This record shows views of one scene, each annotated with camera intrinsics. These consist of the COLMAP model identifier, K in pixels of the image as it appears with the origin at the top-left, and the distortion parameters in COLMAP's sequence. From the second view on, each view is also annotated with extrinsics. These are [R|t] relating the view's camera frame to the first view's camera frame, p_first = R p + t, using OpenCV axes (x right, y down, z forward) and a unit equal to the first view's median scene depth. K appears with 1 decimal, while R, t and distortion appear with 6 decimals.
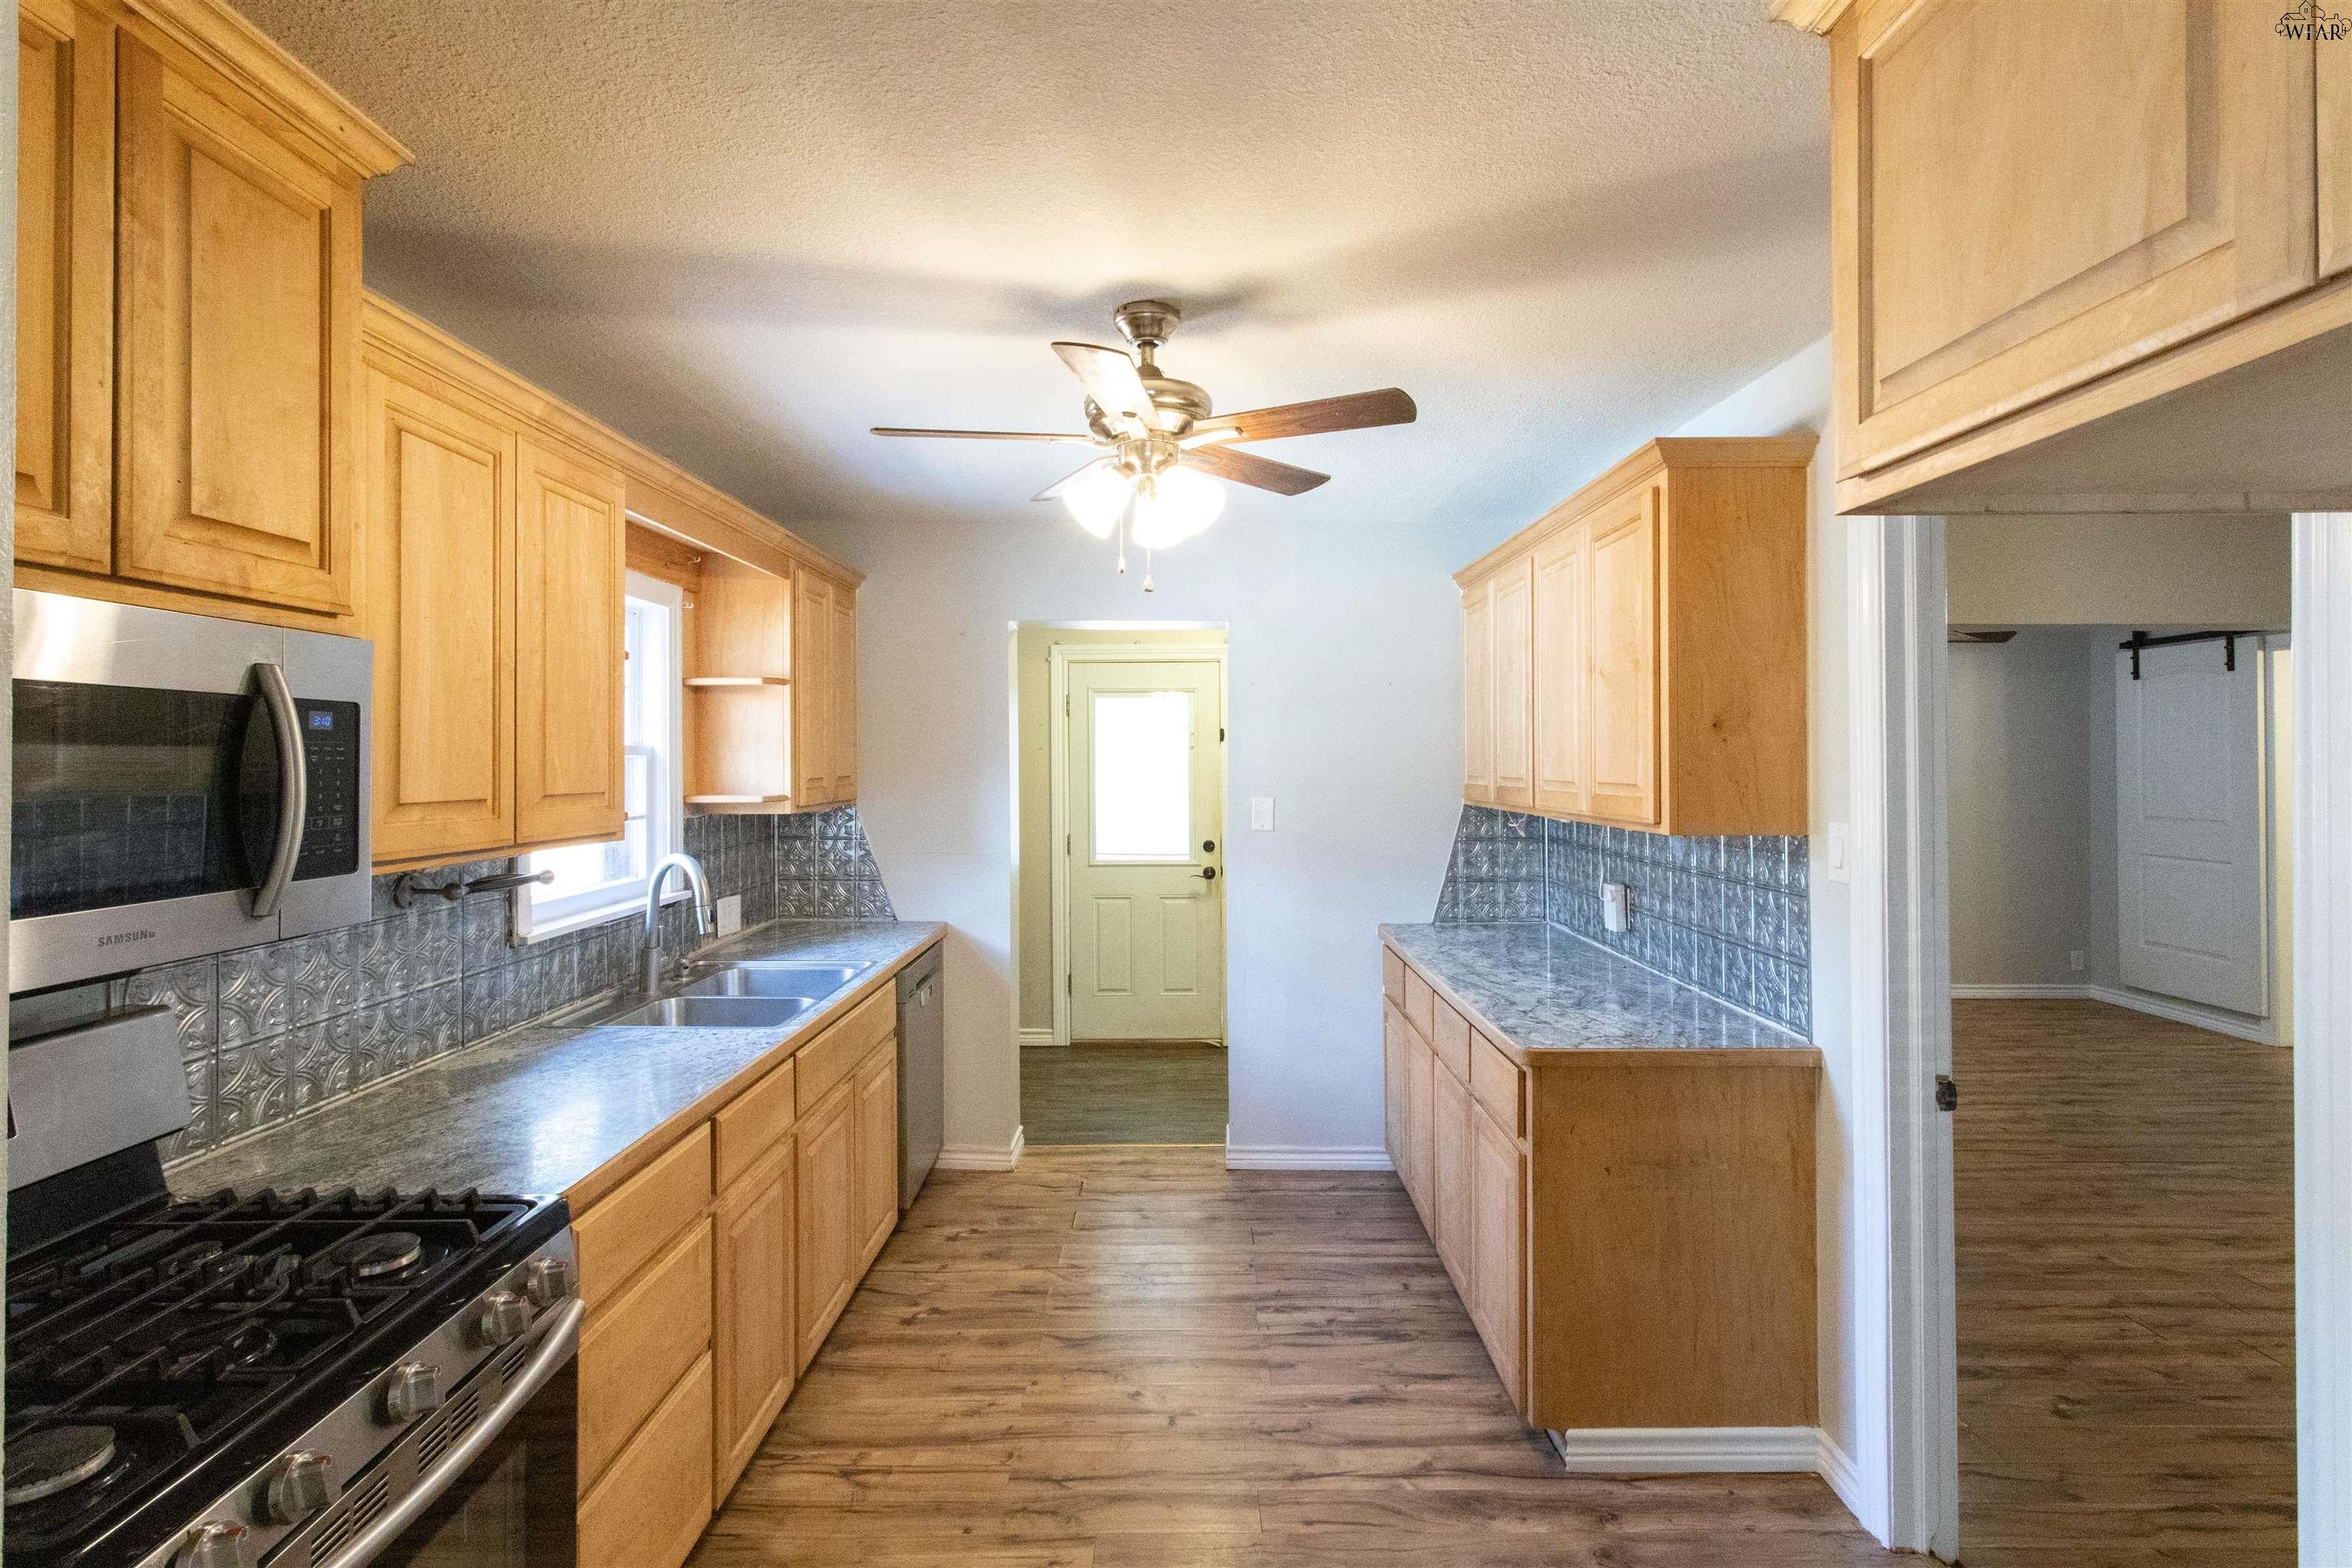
lens RADIAL K [[1139.2, 0, 1177.1], [0, 1139.2, 754.1], [0, 0, 1]] dist [0.002469, 0.000804]
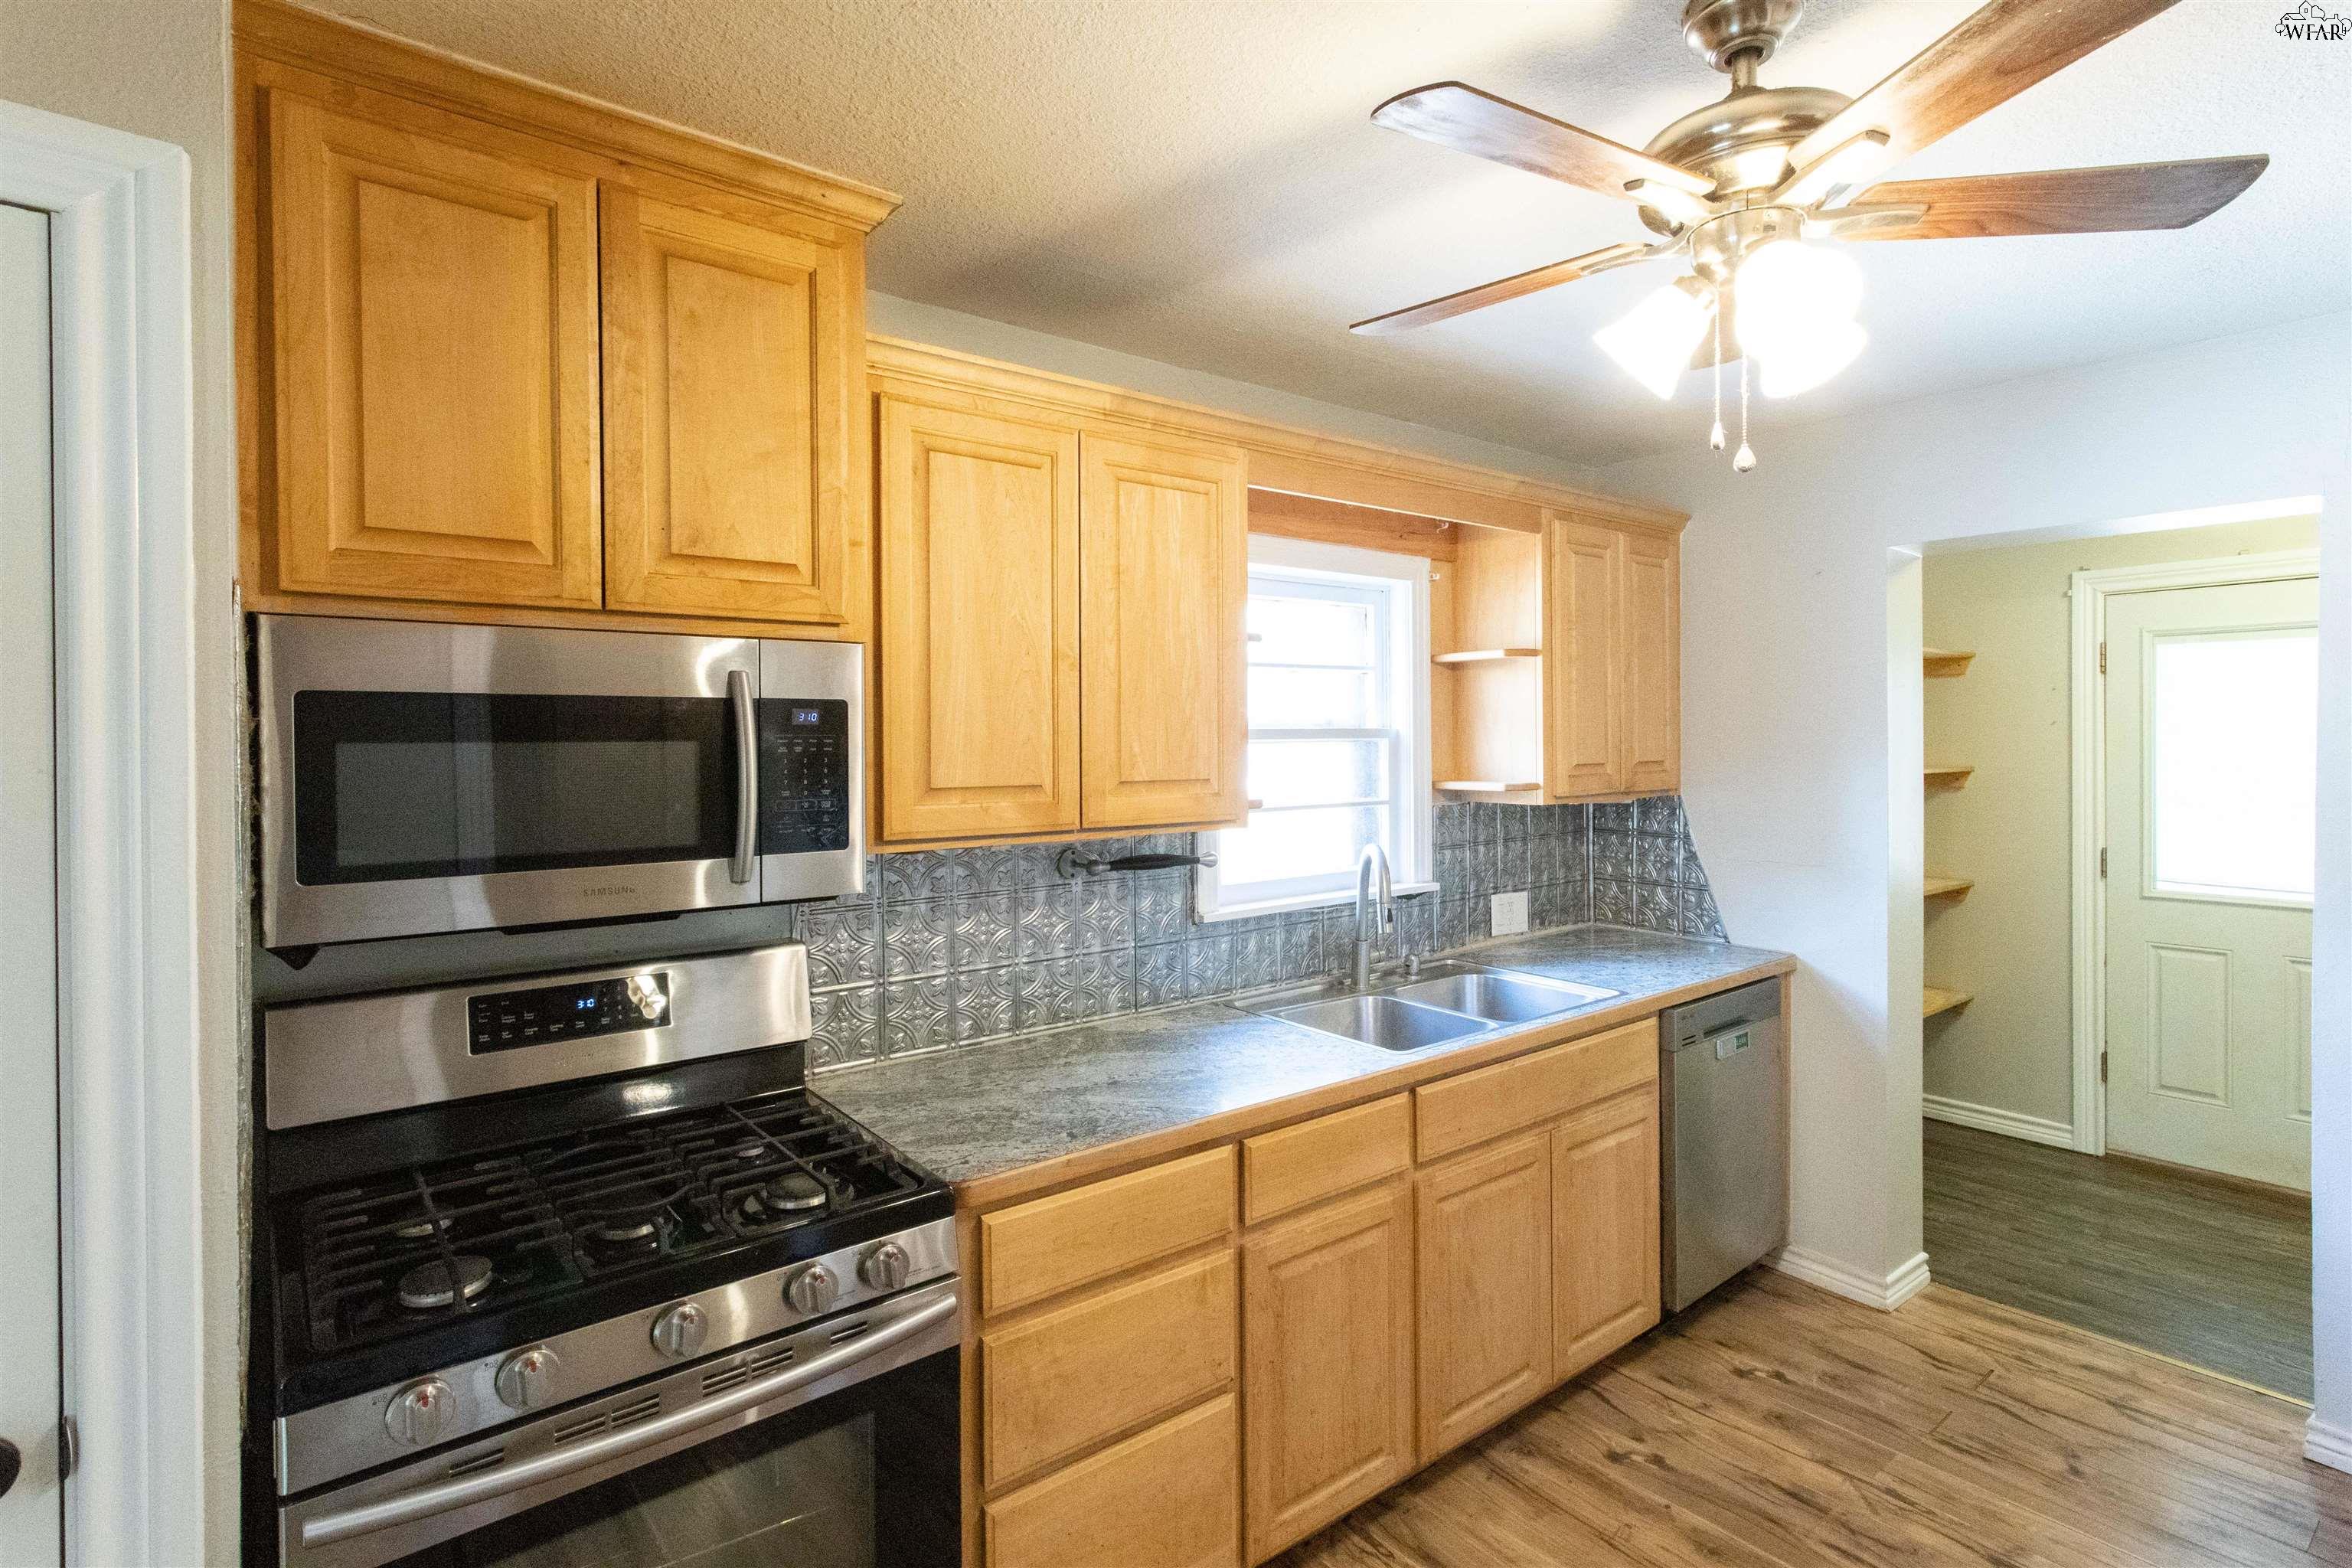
lens RADIAL K [[1139.2, 0, 1177.1], [0, 1139.2, 754.1], [0, 0, 1]] dist [0.002469, 0.000804]
pose [[0.618725, 0.007456, -0.785573, 0.196610], [0.009013, 0.999822, 0.016587, -0.003665], [0.785556, -0.017343, 0.618547, 0.289513]]
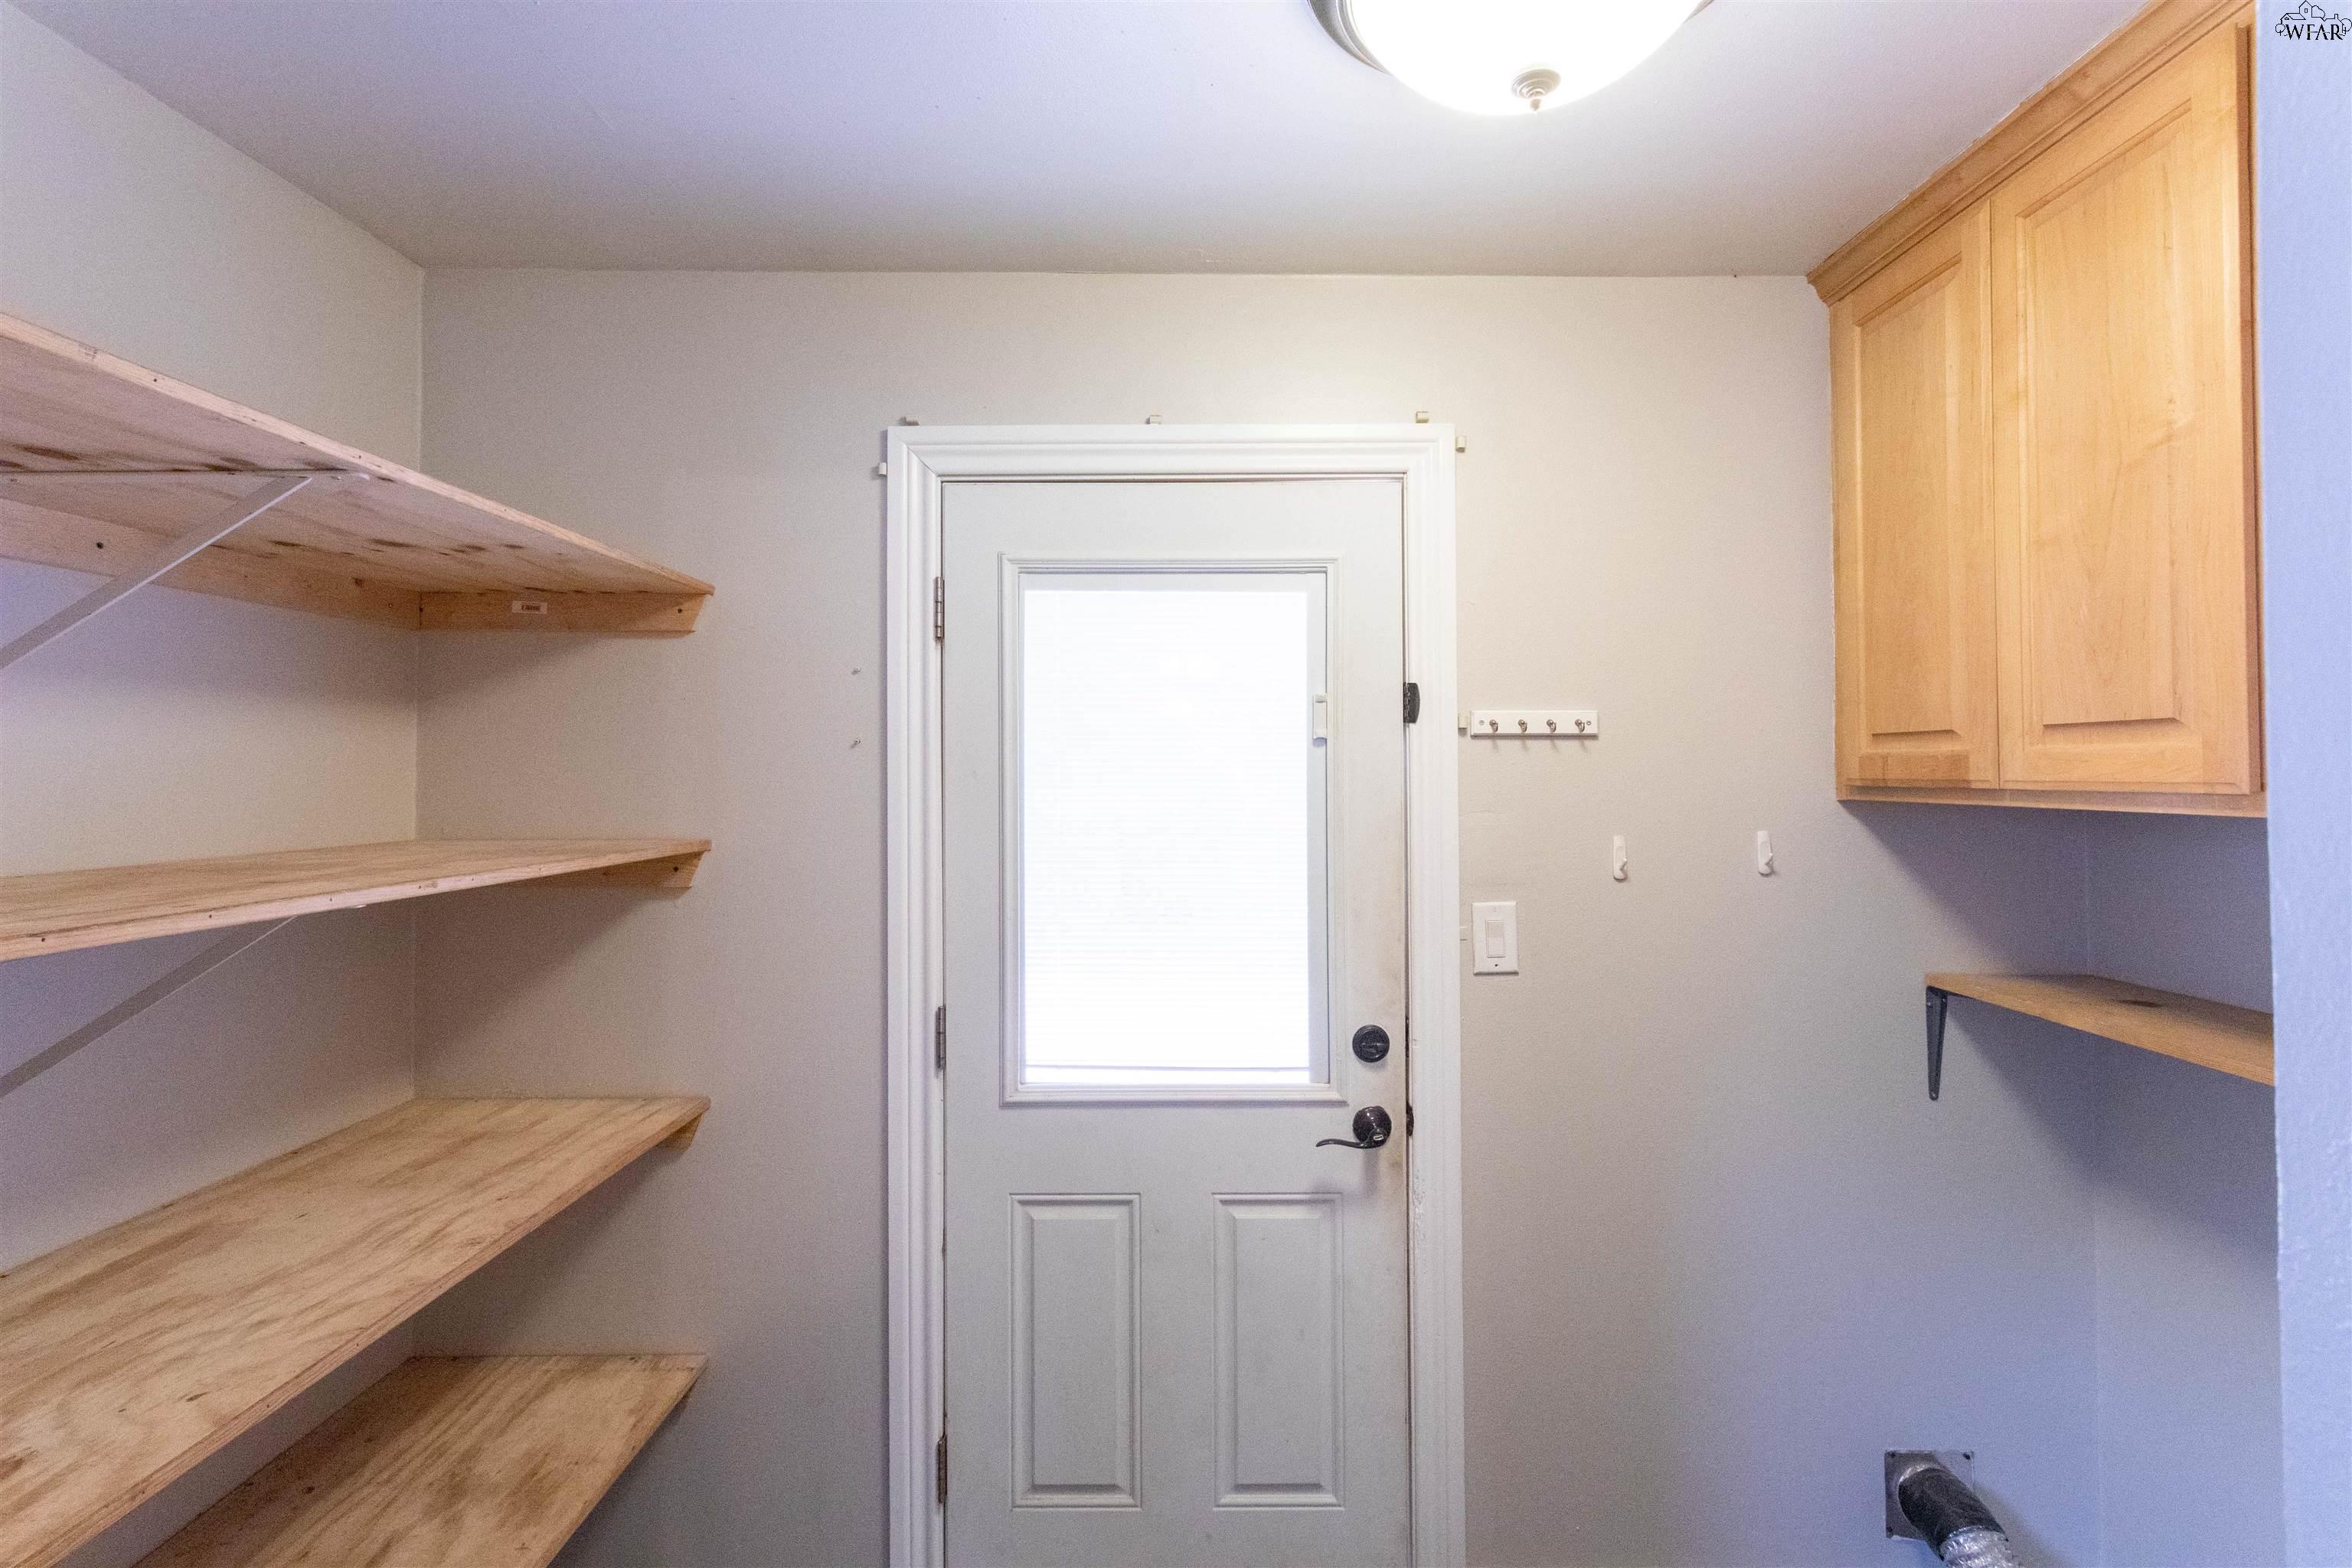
lens RADIAL K [[1118.9, 0, 1177.8], [0, 1118.9, 760.9], [0, 0, 1]] dist [0.000939, 0.000393]
pose [[0.999986, 0.002050, -0.004842, -0.051878], [-0.002060, 0.999996, -0.002027, 0.001695], [0.004837, 0.002037, 0.999986, 1.367061]]
